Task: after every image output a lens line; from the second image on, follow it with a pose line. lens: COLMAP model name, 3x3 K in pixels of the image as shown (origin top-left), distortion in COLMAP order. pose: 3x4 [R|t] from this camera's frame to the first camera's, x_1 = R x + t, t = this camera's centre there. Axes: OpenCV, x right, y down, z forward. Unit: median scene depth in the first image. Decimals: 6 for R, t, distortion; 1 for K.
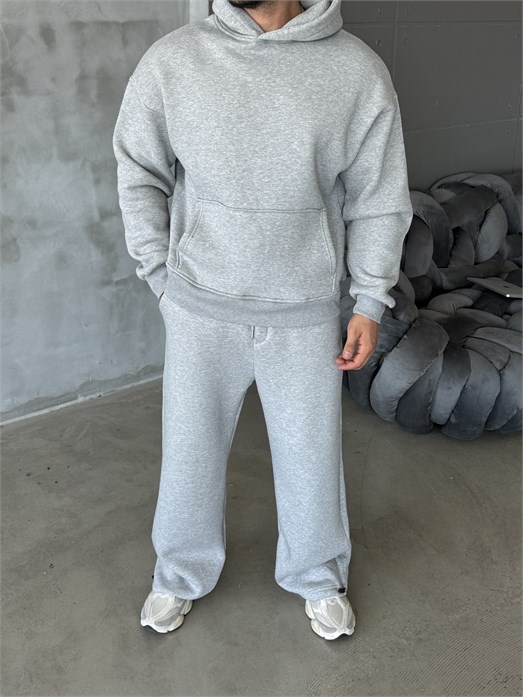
lens RADIAL K [[805.9, 0, 247.6], [0, 805.9, 298.6], [0, 0, 1]] dist [0.065847, 0.000000]
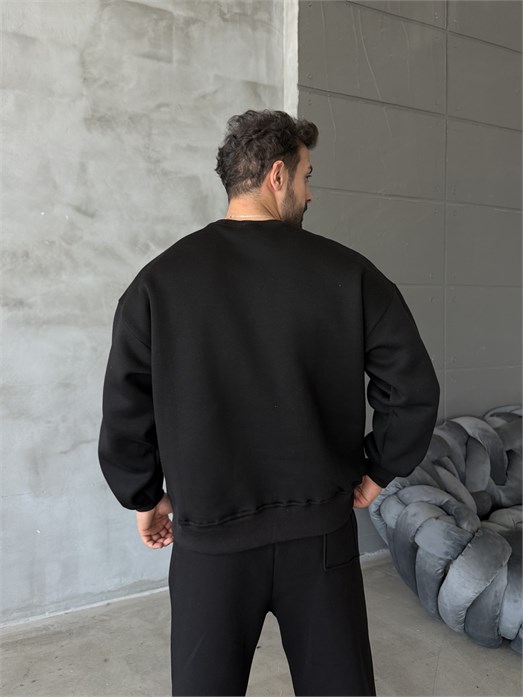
lens RADIAL K [[565.3, 0, 256.2], [0, 565.3, 321.8], [0, 0, 1]] dist [0.038115, -0.055358]
pose [[0.987180, 0.008771, -0.159370, 0.031371], [-0.060813, 0.943844, -0.324746, 0.028430], [0.147572, 0.330274, 0.932278, 0.144362]]
